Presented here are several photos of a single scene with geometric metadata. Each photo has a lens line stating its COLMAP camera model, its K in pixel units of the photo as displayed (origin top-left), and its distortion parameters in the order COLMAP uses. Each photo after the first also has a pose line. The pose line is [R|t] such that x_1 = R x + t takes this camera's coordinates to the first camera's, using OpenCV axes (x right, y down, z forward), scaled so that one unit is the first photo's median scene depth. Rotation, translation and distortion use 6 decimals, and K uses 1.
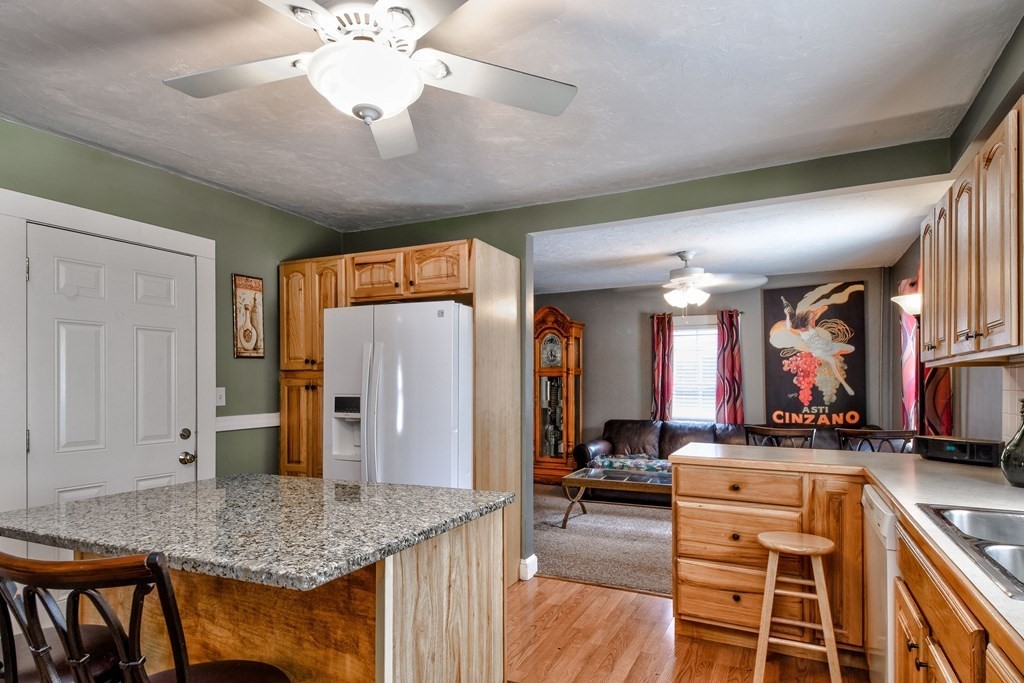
lens RADIAL K [[573.0, 0, 507.6], [0, 573.0, 390.3], [0, 0, 1]] dist [0.045463, -0.025704]
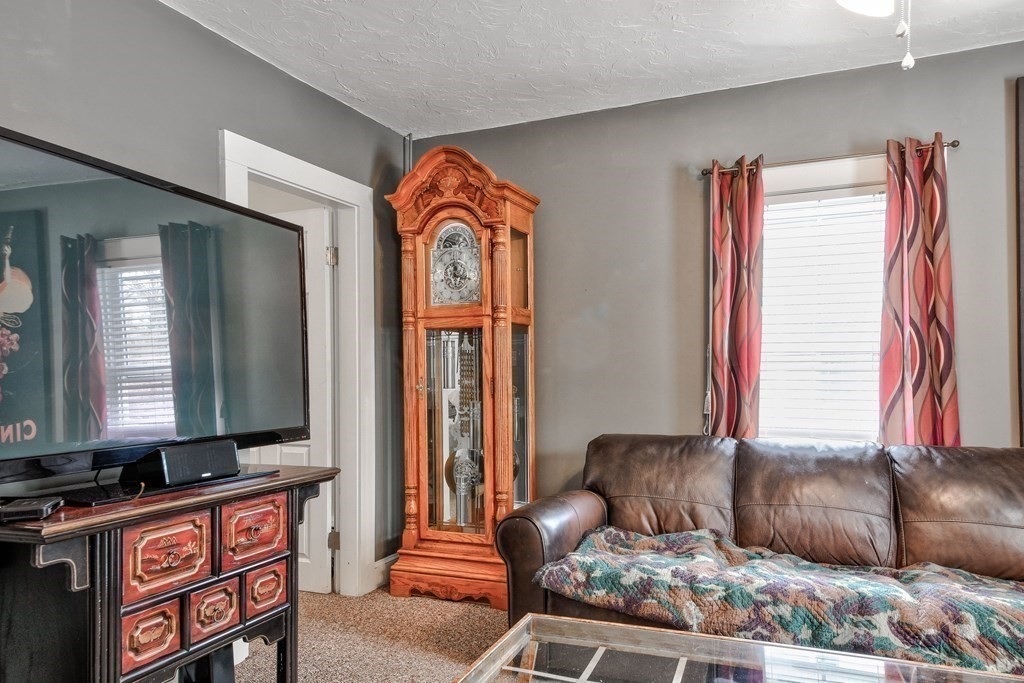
lens RADIAL K [[730.8, 0, 518.5], [0, 730.8, 387.1], [0, 0, 1]] dist [0.084072, -0.029660]
pose [[0.997361, -0.005020, 0.072433, 0.094101], [0.005082, 0.999987, -0.000668, 0.019857], [-0.072429, 0.001034, 0.997373, 0.550656]]
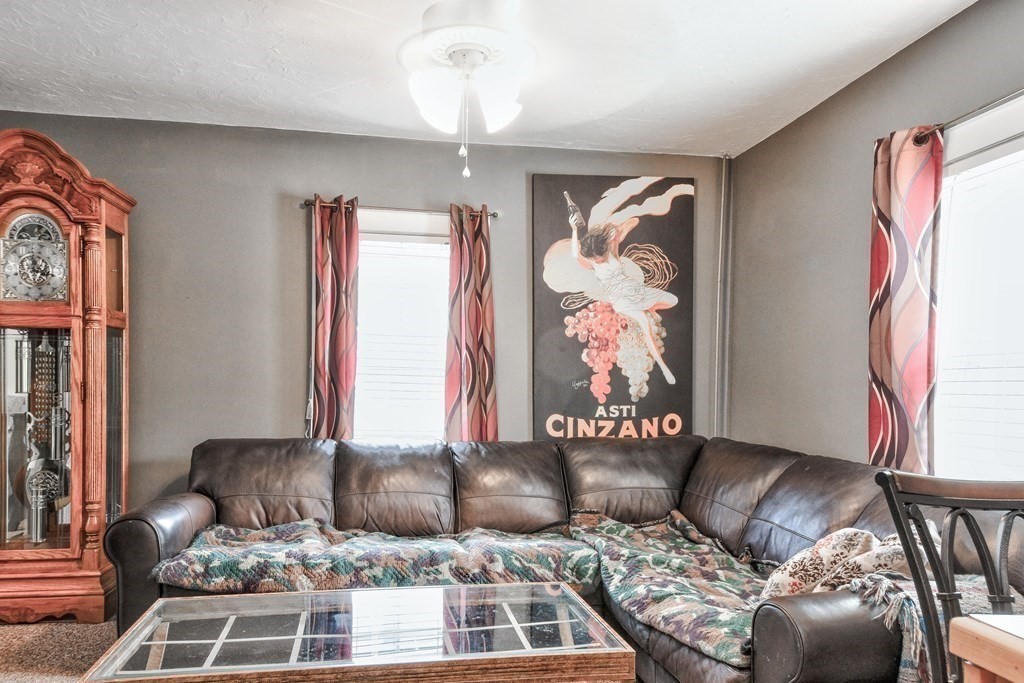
lens RADIAL K [[747.3, 0, 503.5], [0, 747.3, 402.4], [0, 0, 1]] dist [0.070247, -0.025721]
pose [[0.820001, 0.002173, 0.572358, 0.048068], [-0.007109, 0.999954, 0.006389, 0.021130], [-0.572318, -0.009308, 0.819979, 0.480045]]
